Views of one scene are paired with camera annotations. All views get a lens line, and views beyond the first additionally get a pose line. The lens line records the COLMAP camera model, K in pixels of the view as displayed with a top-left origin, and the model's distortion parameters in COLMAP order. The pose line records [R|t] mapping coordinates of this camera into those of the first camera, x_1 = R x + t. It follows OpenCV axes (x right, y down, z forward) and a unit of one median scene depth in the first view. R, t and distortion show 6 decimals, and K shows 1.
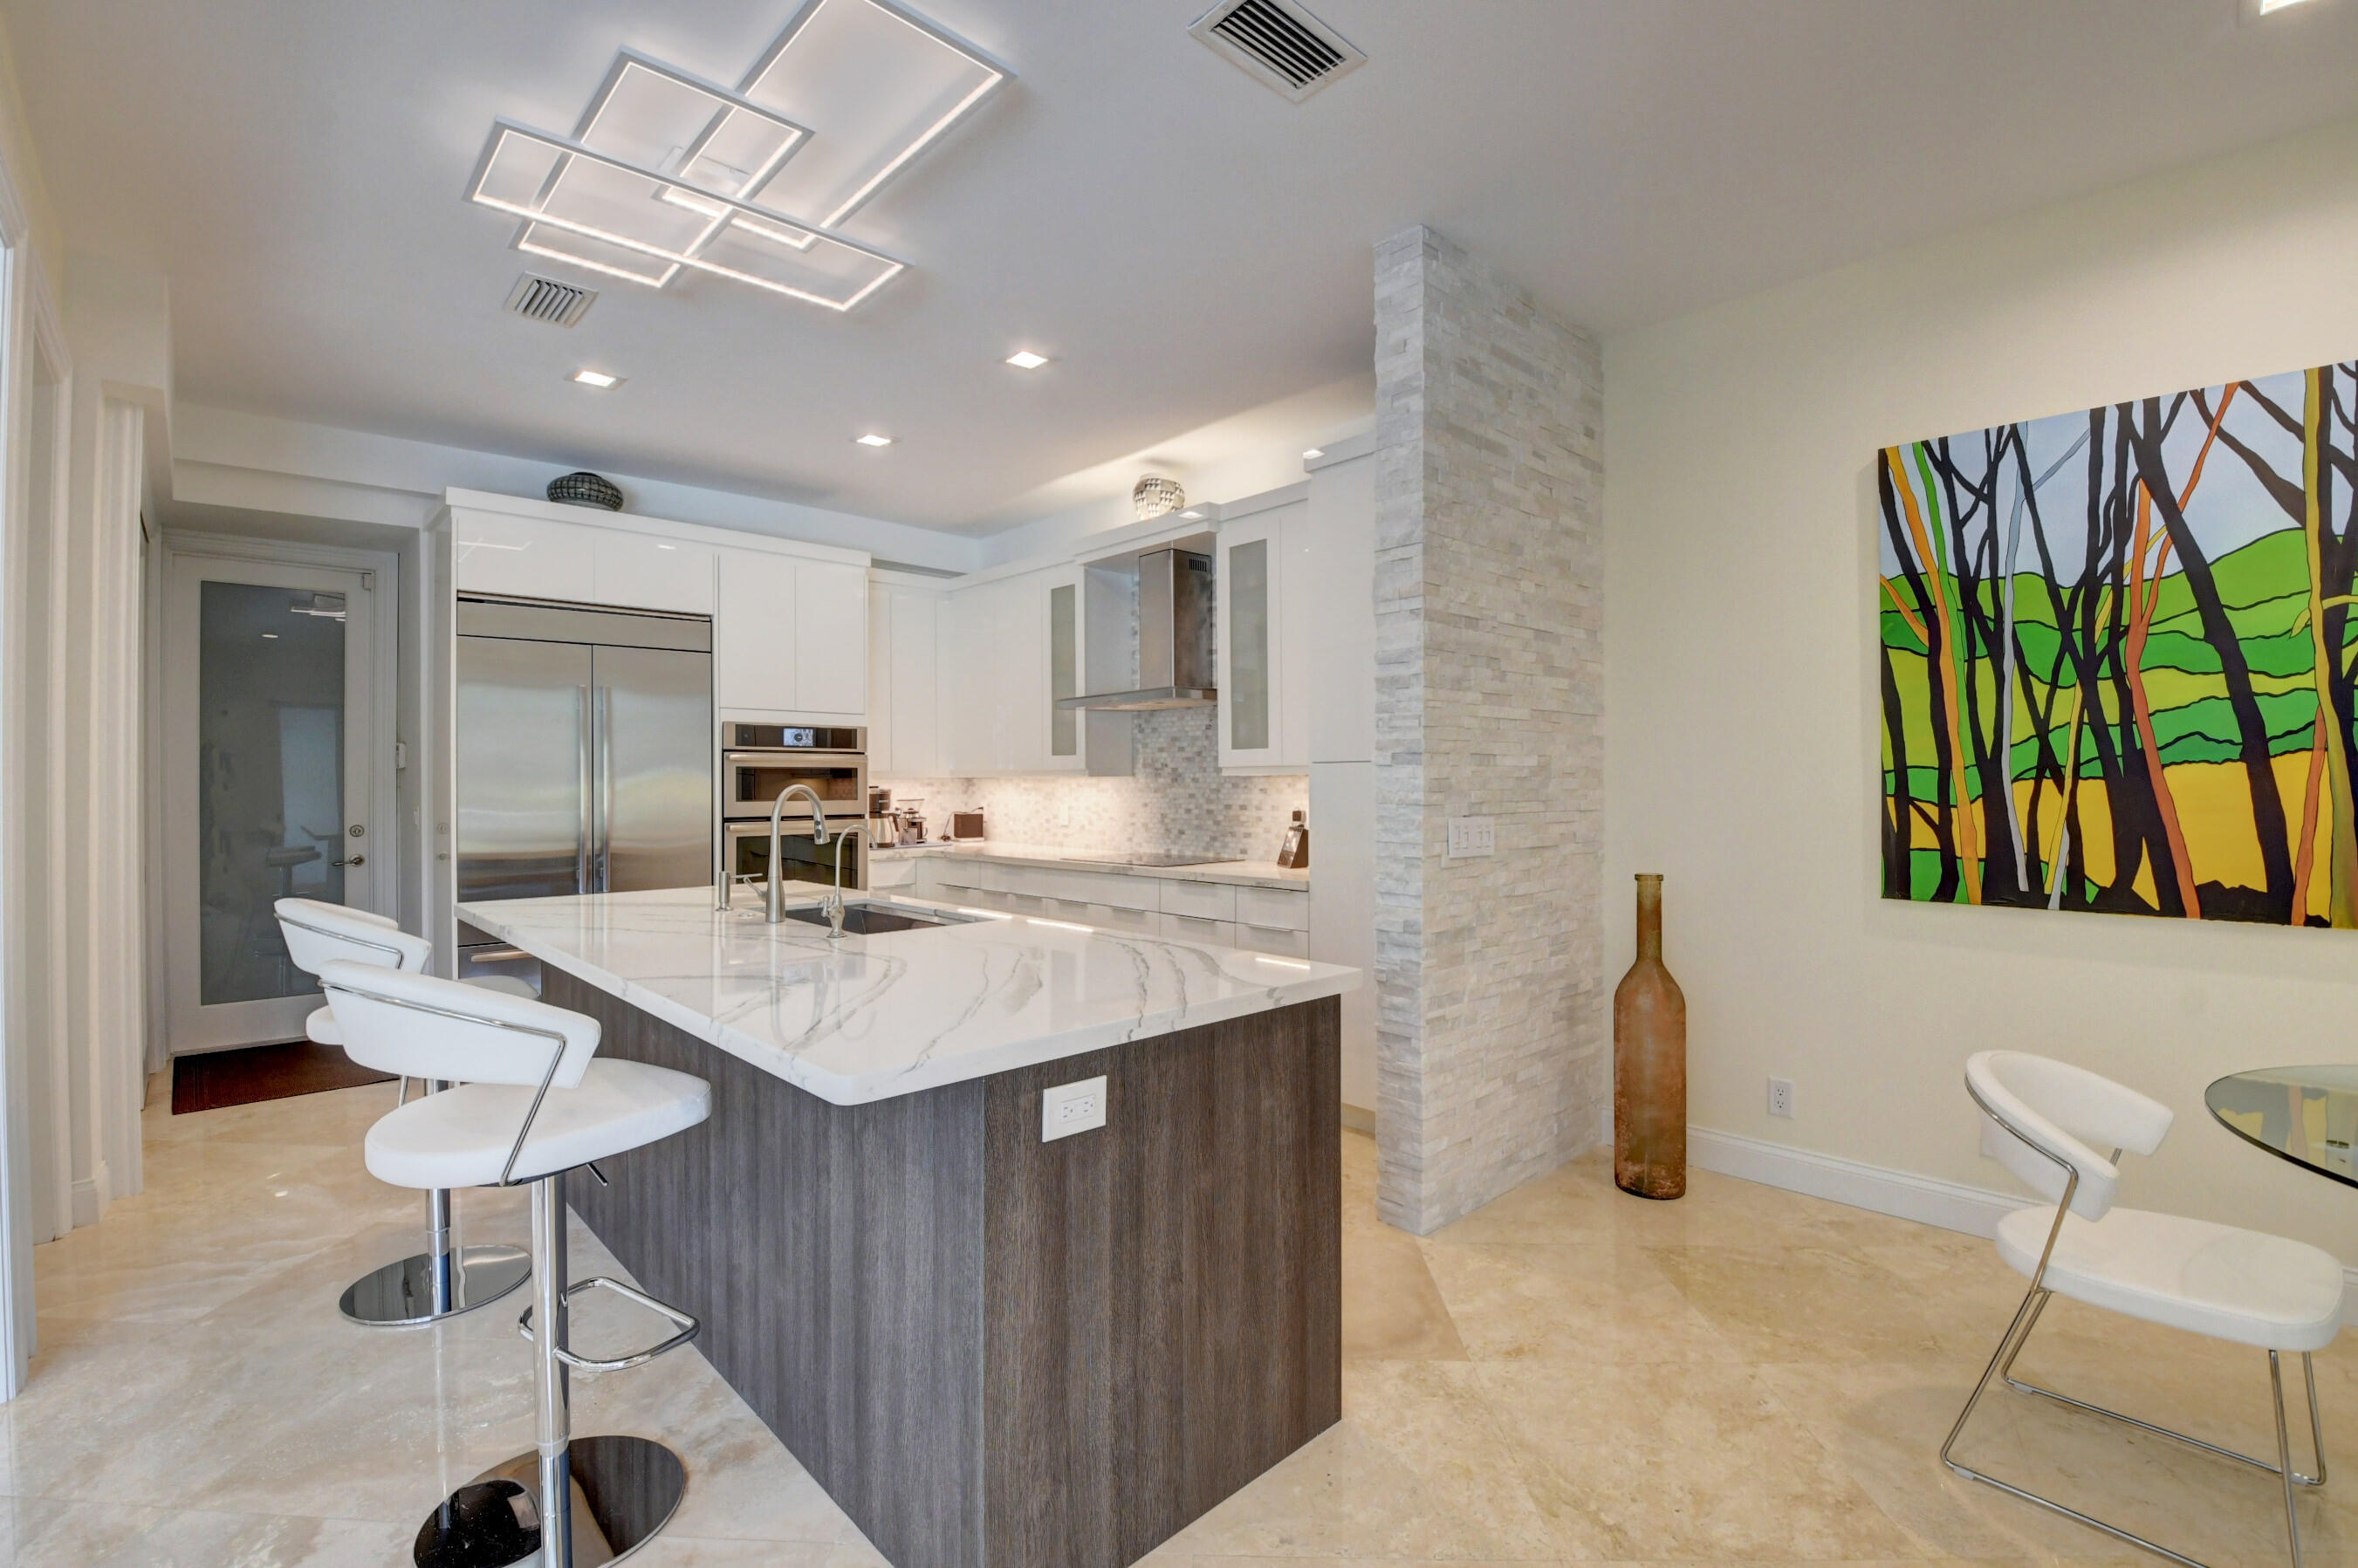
lens RADIAL K [[1038.9, 0, 1169.9], [0, 1038.9, 776.6], [0, 0, 1]] dist [0.020289, -0.030642]
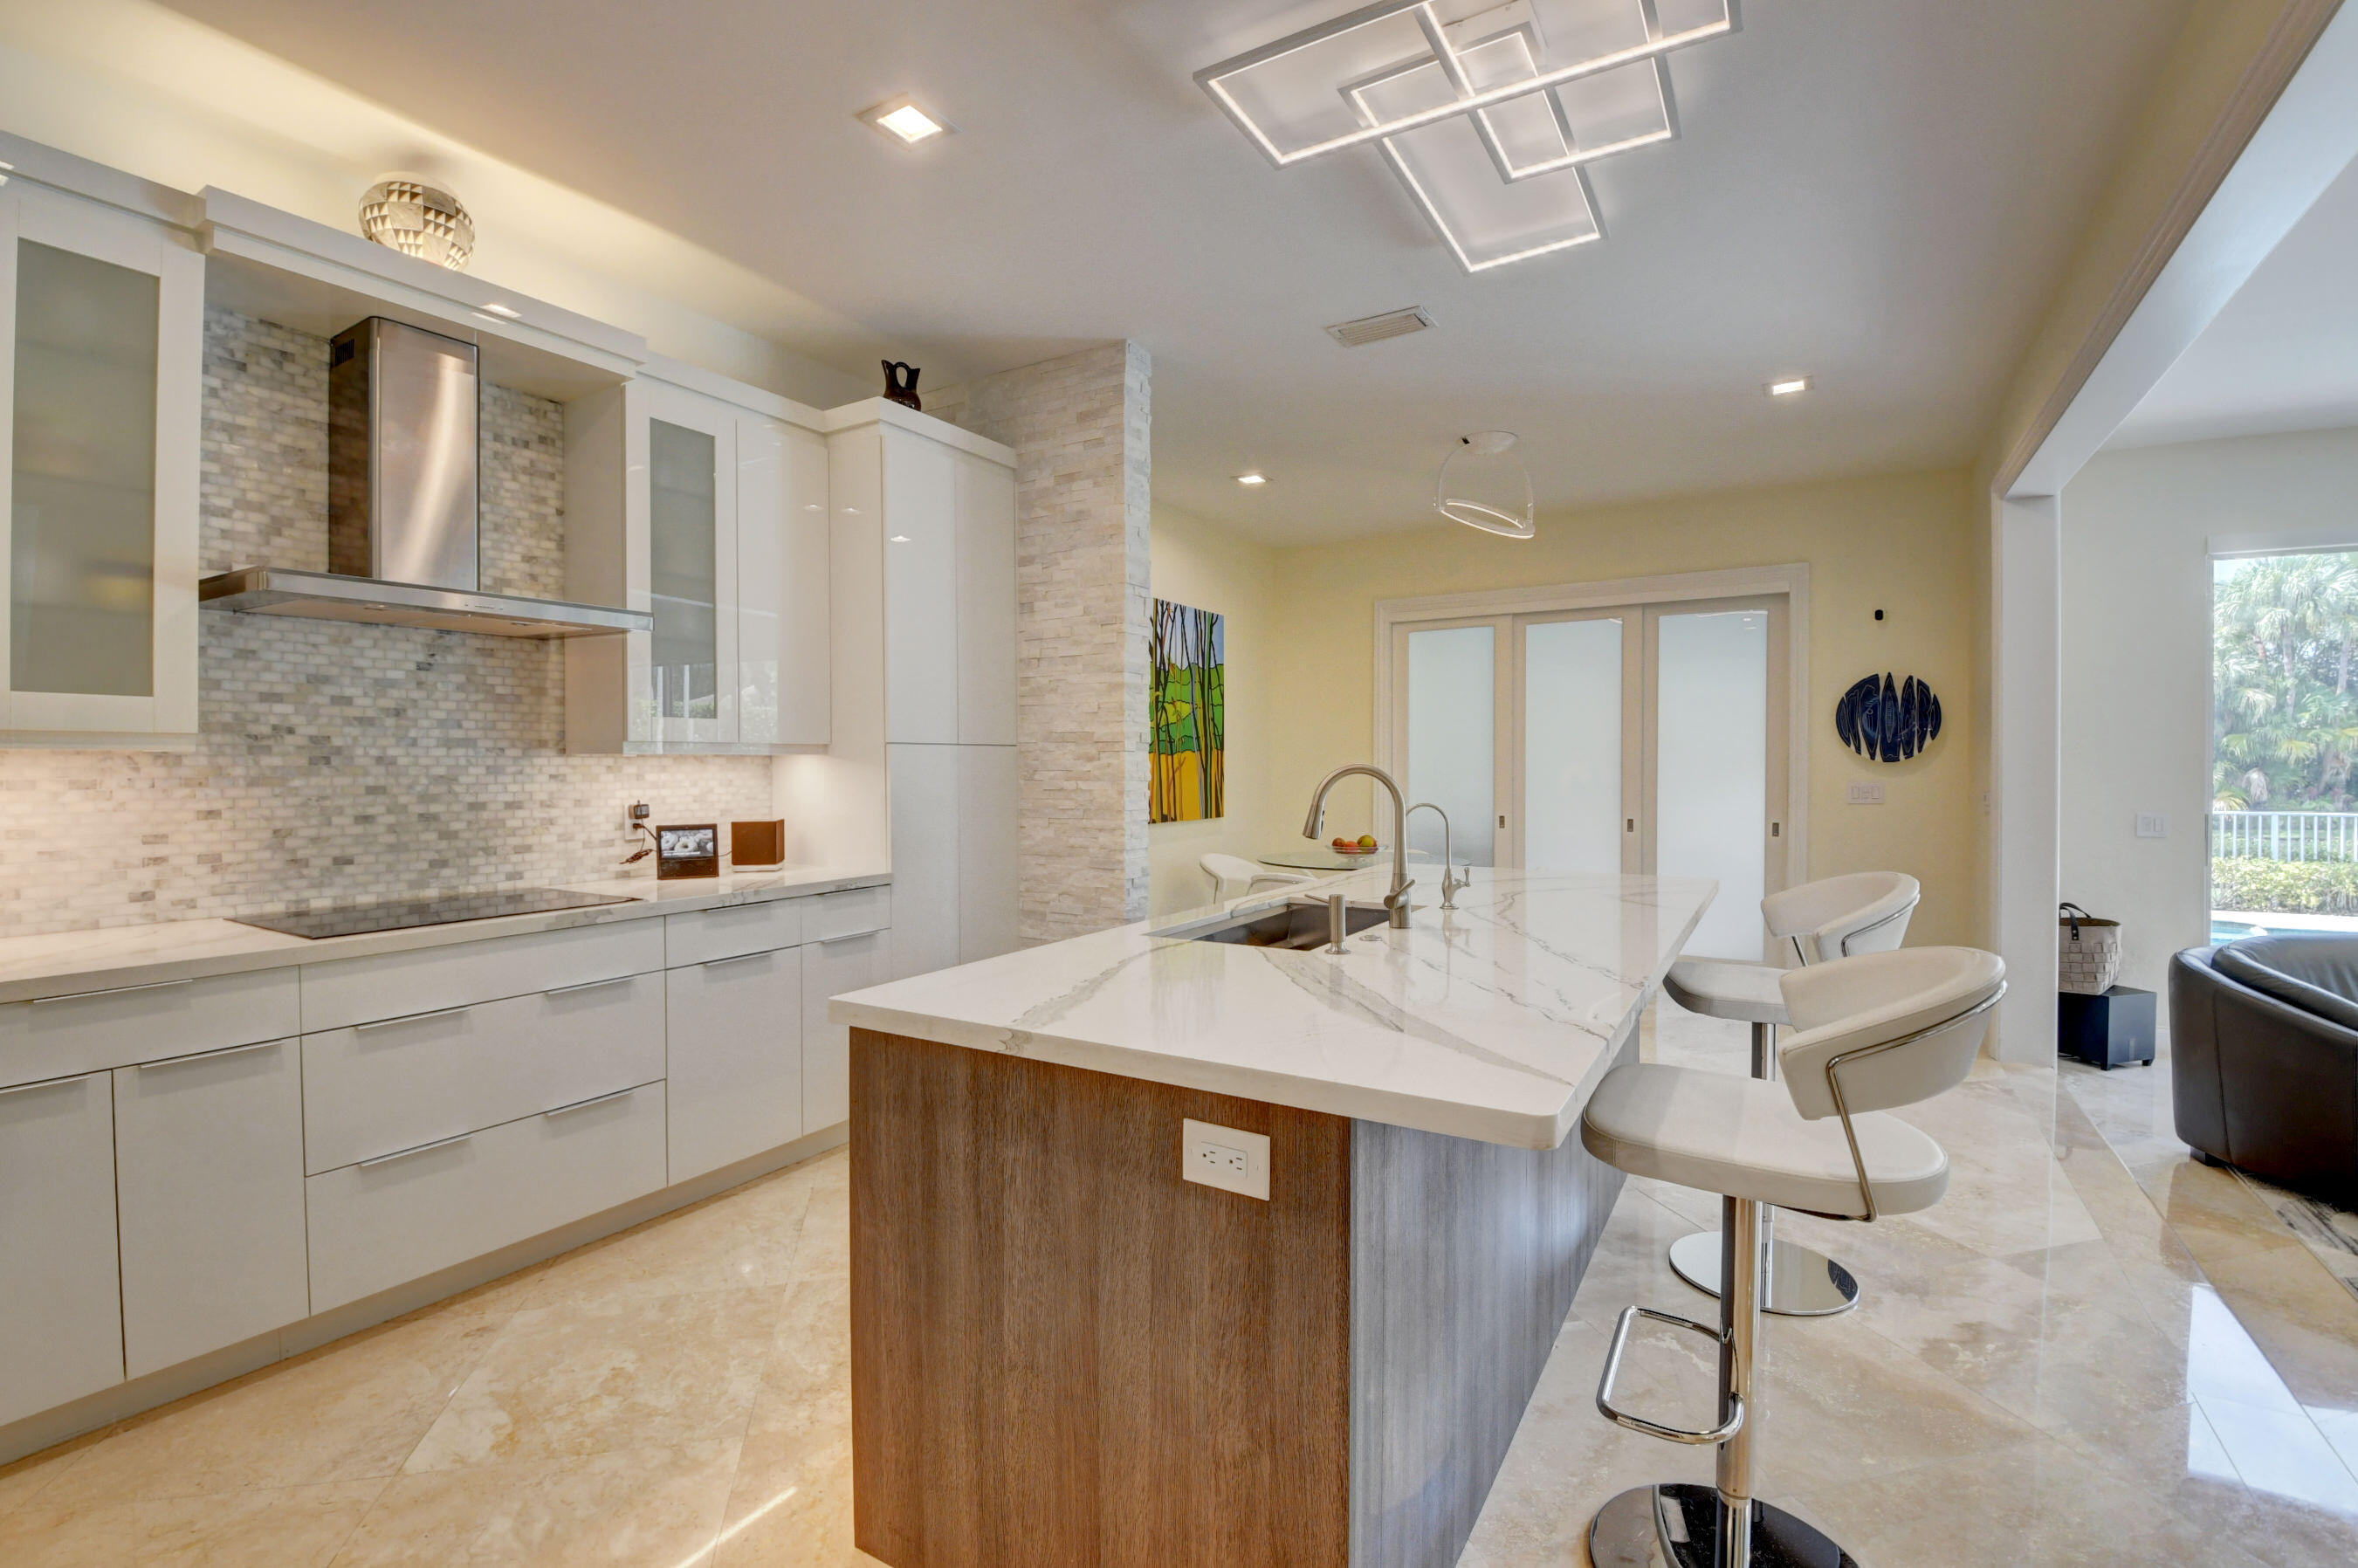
lens RADIAL K [[1056.1, 0, 1174.3], [0, 1056.1, 775.0], [0, 0, 1]] dist [0.020371, -0.022437]
pose [[-0.272951, -0.007331, 0.962000, -0.629502], [-0.003851, 0.999971, 0.006527, 0.005821], [-0.962020, -0.001923, -0.272971, 0.772283]]
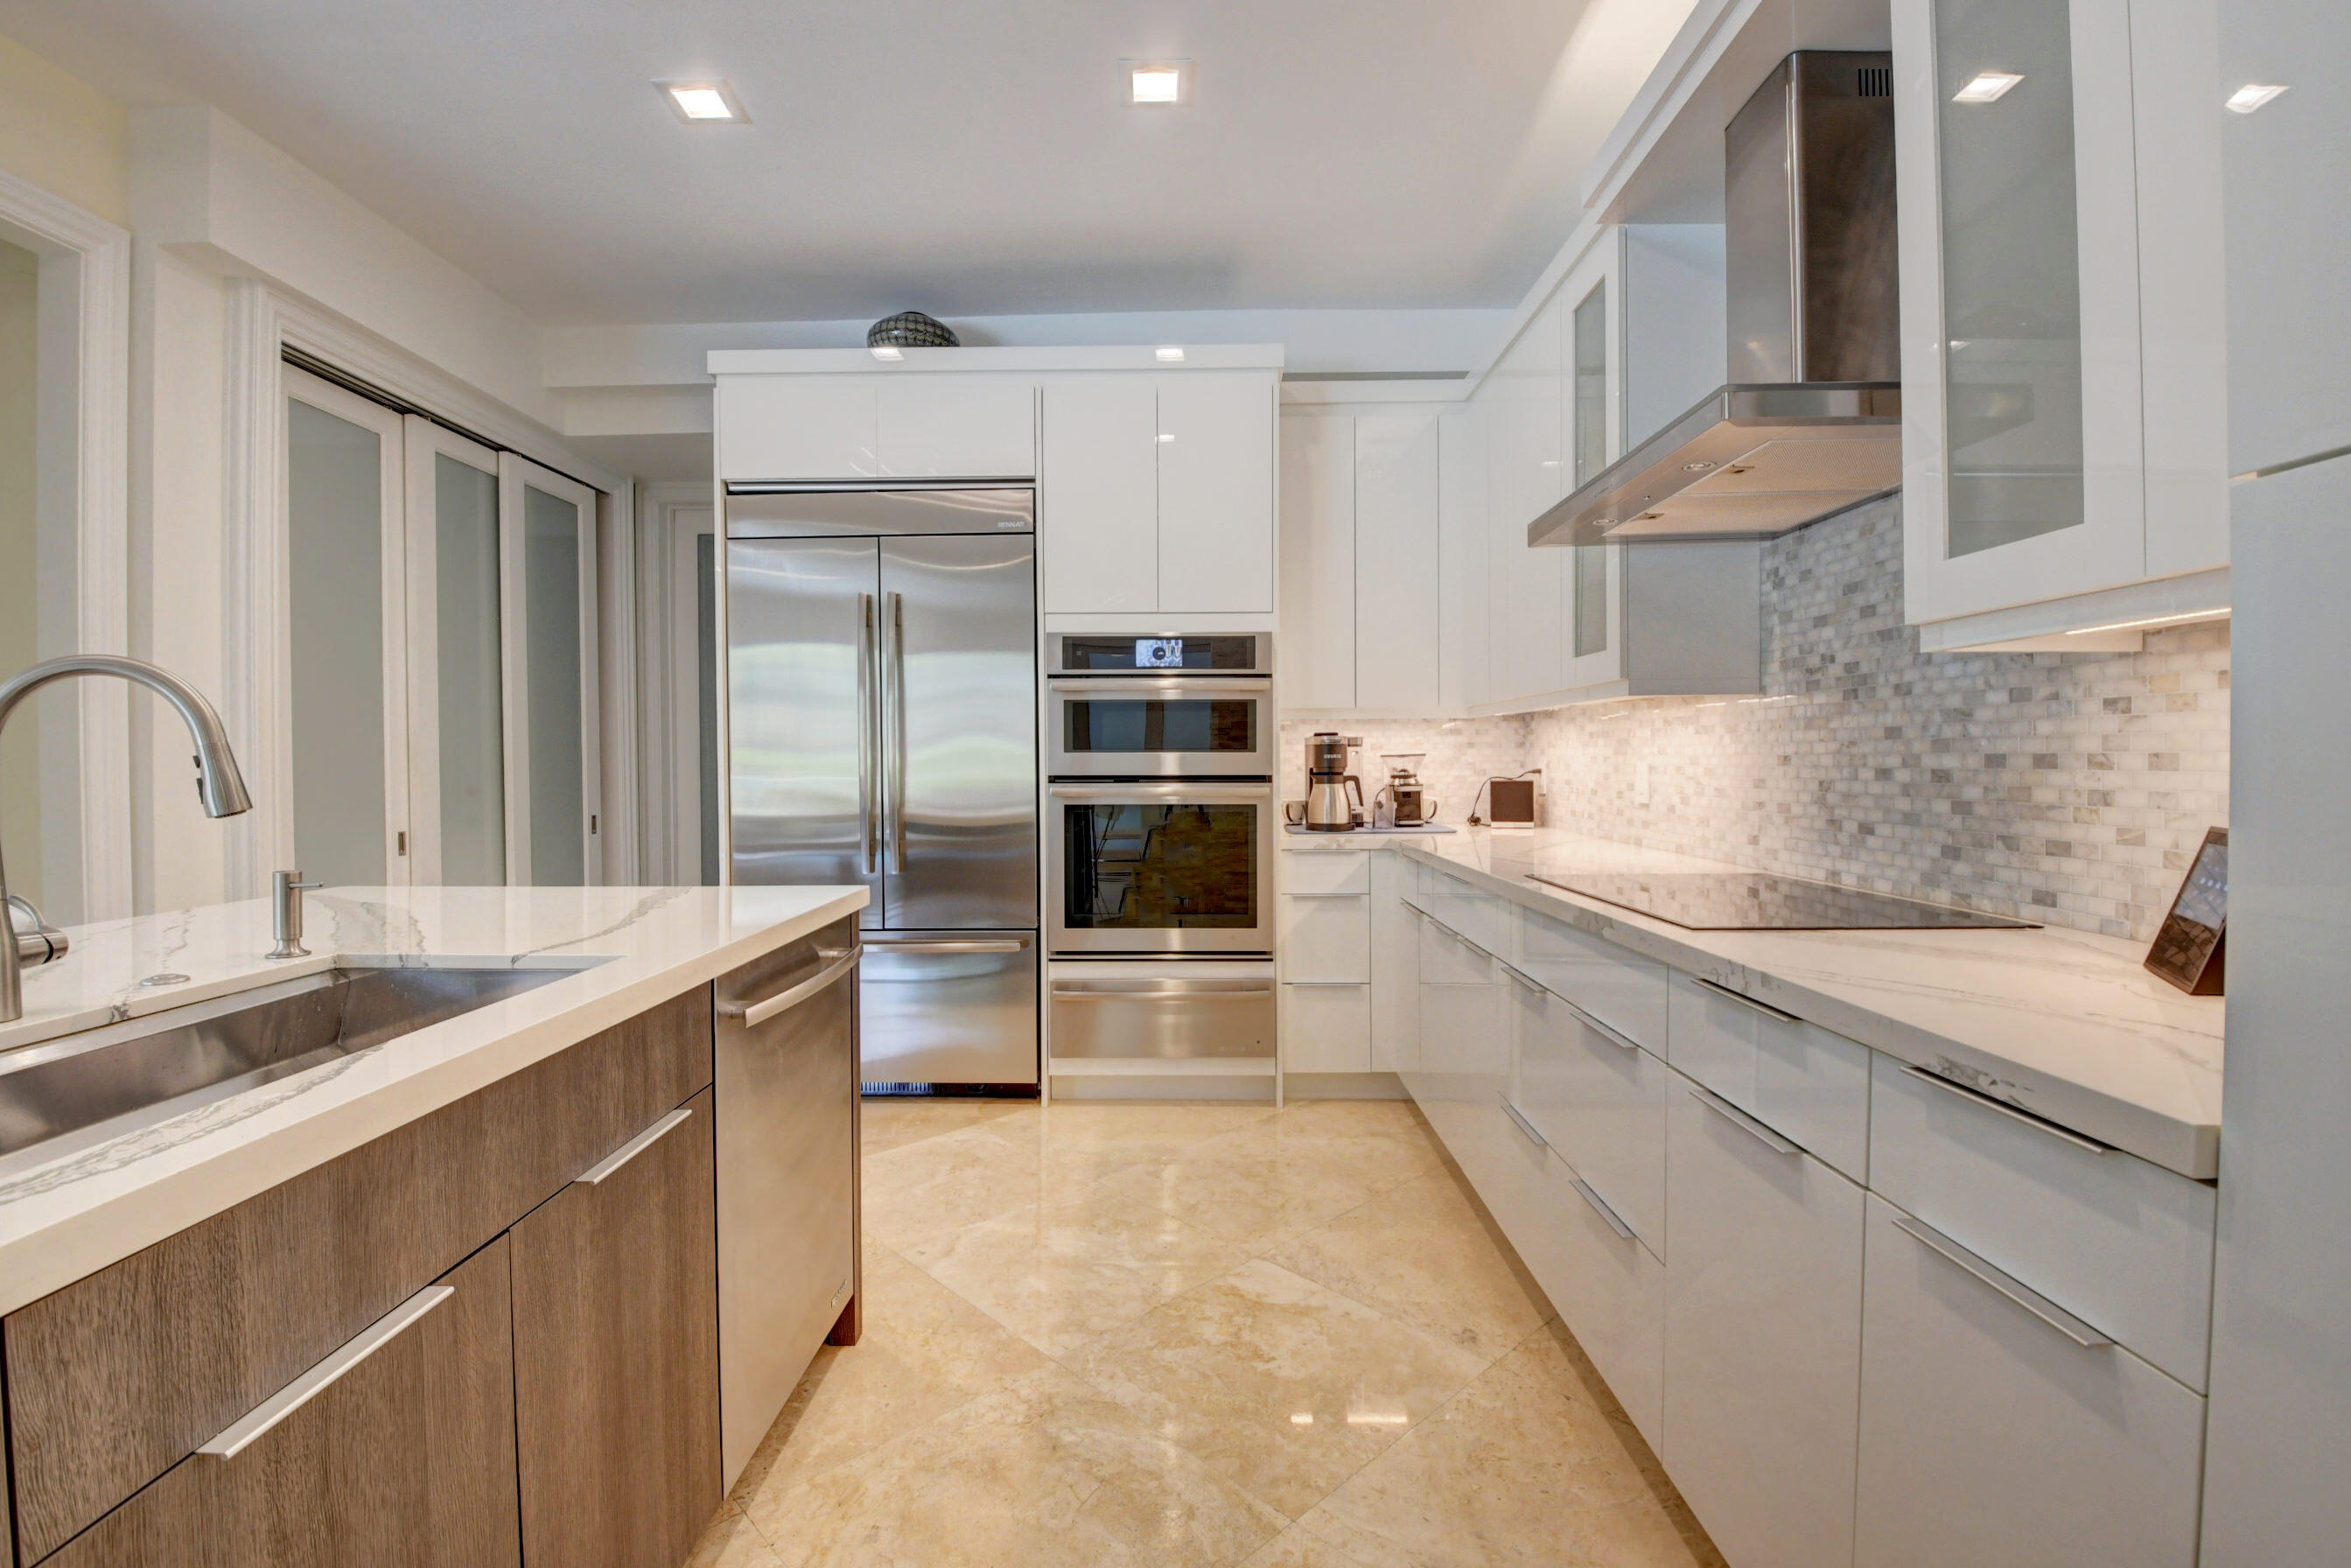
lens RADIAL K [[1042.7, 0, 1174.3], [0, 1042.7, 771.2], [0, 0, 1]] dist [0.014592, -0.028368]
pose [[0.722791, 0.006921, -0.691032, 0.095207], [0.006138, 0.999846, 0.016434, 0.025199], [0.691039, -0.016120, 0.722638, 0.567099]]
